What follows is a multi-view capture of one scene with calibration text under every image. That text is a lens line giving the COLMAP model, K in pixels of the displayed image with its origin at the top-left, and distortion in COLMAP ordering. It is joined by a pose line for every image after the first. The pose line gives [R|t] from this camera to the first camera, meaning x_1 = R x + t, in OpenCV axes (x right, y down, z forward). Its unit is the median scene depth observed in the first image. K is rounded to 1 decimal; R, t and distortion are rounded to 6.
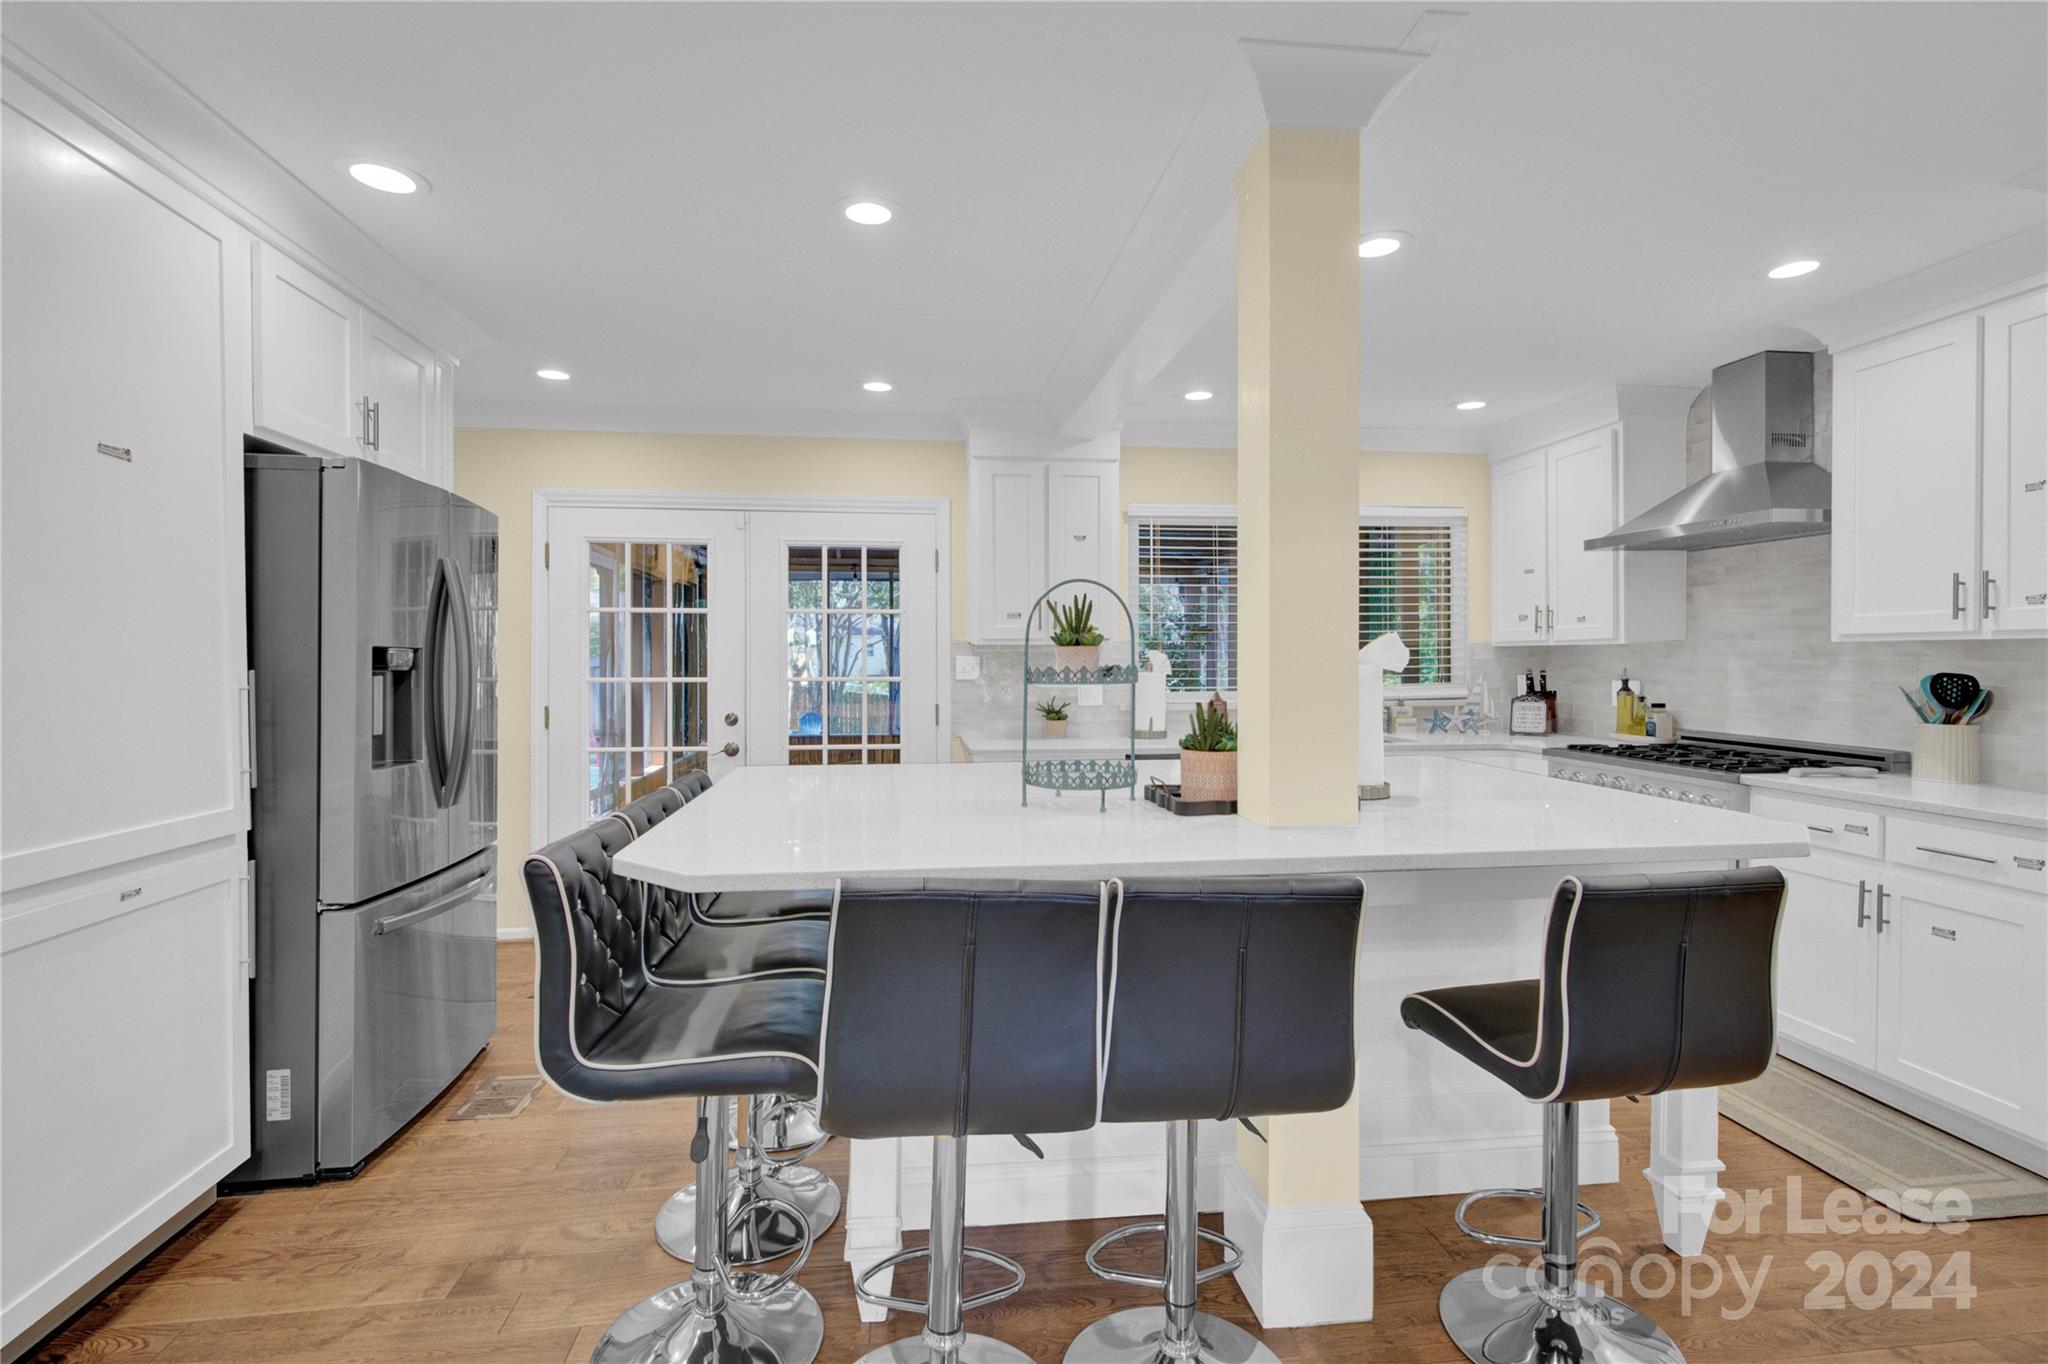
lens RADIAL K [[991.7, 0, 1028.6], [0, 991.7, 667.0], [0, 0, 1]] dist [-0.004168, 0.001766]
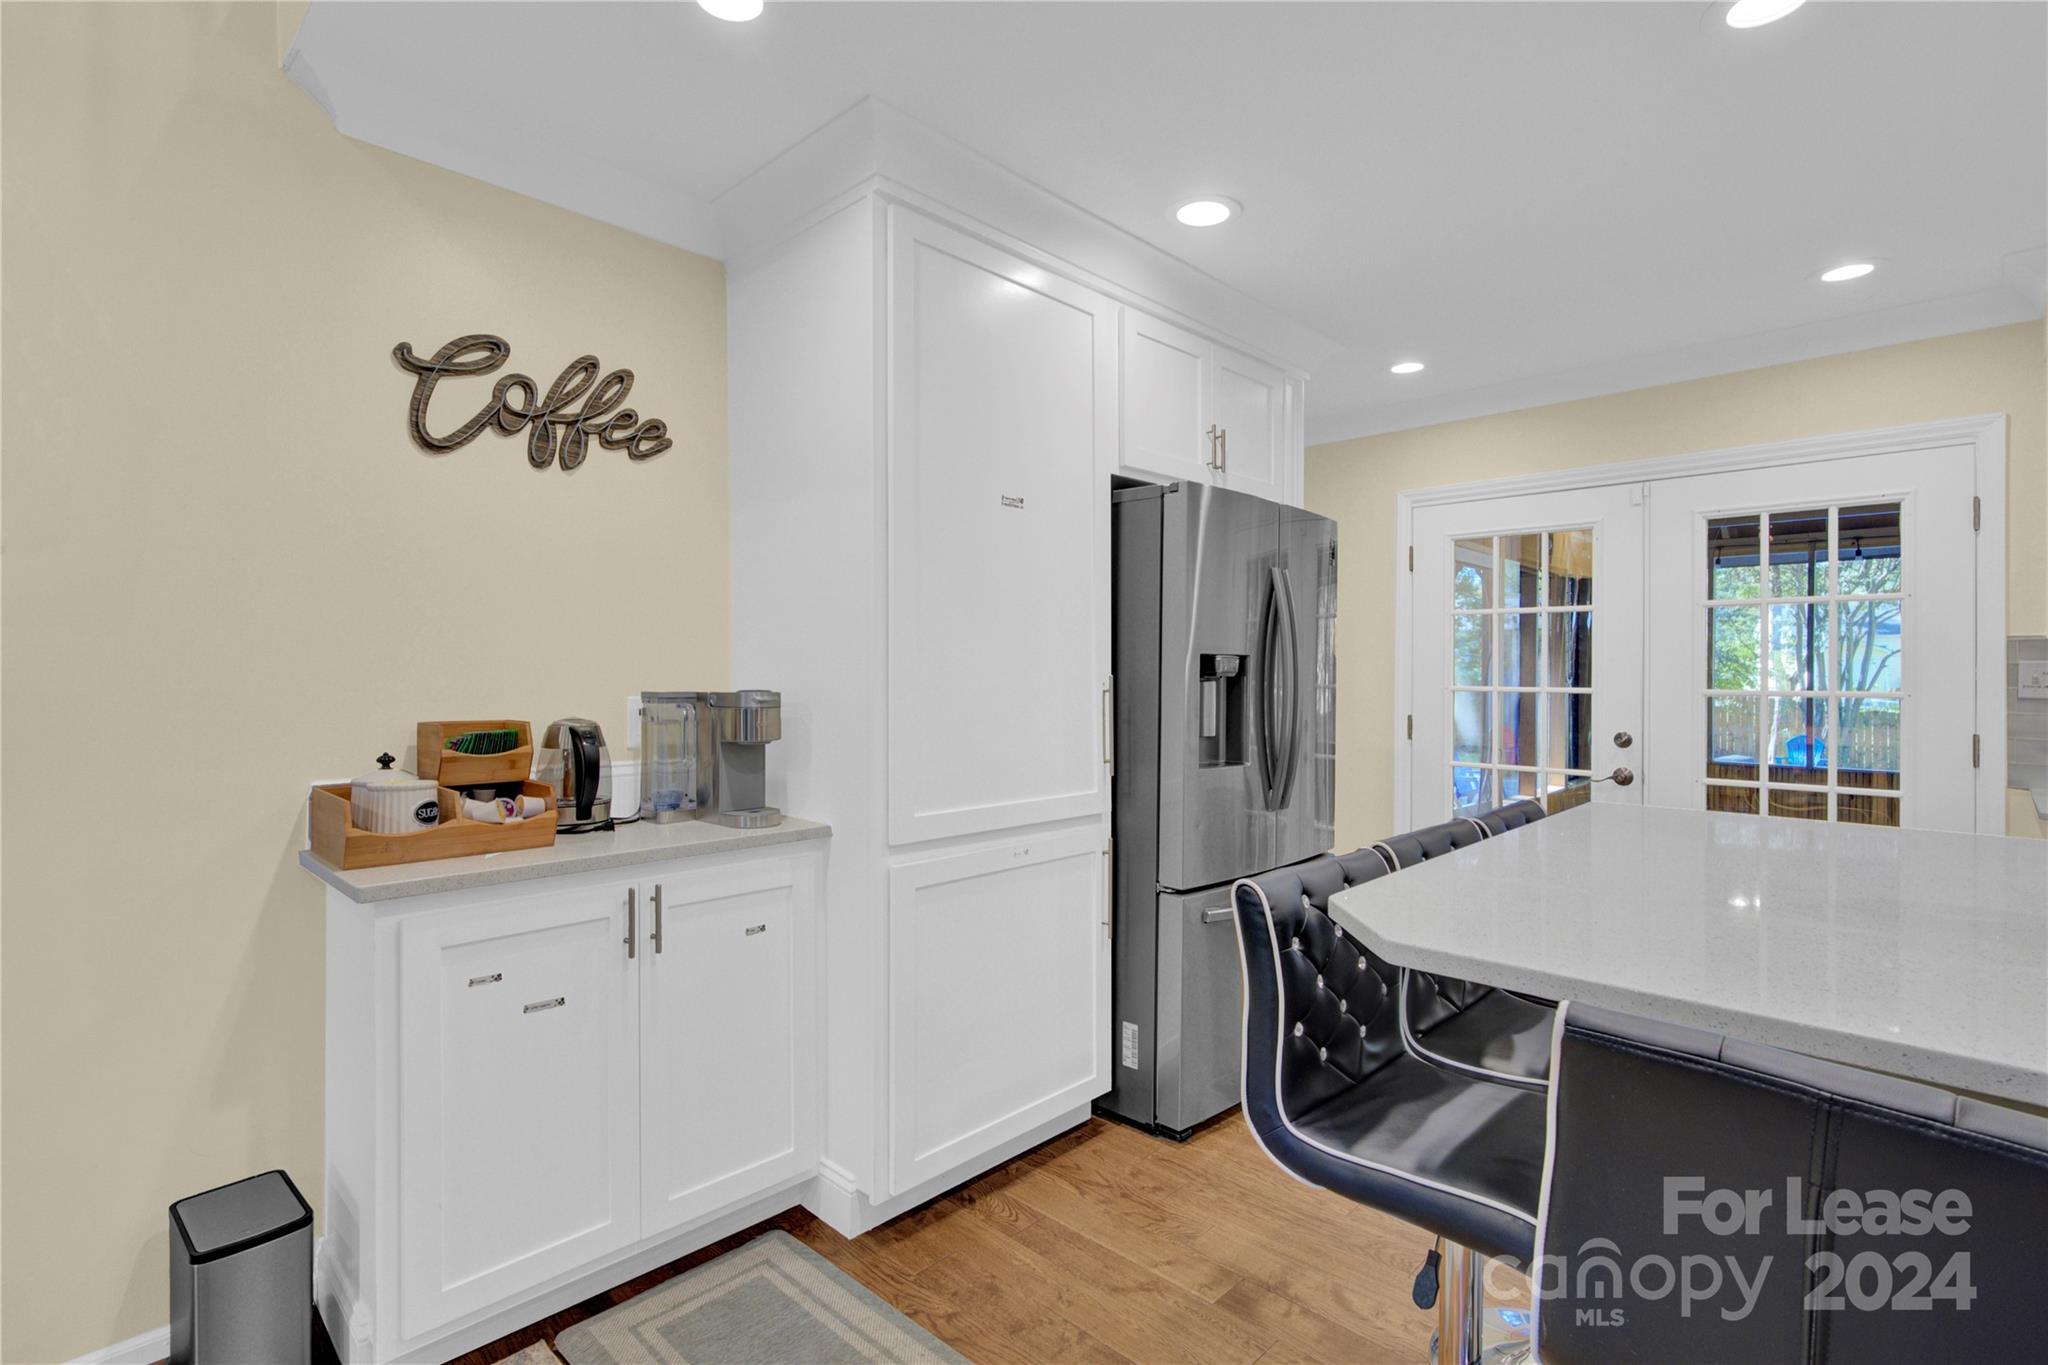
lens RADIAL K [[991.7, 0, 980.2], [0, 991.7, 670.2], [0, 0, 1]] dist [-0.004168, 0.001766]
pose [[0.606128, 0.002496, -0.795363, 0.049818], [-0.006221, 0.999979, -0.001603, 0.000236], [0.795343, 0.005920, 0.606131, 0.160570]]
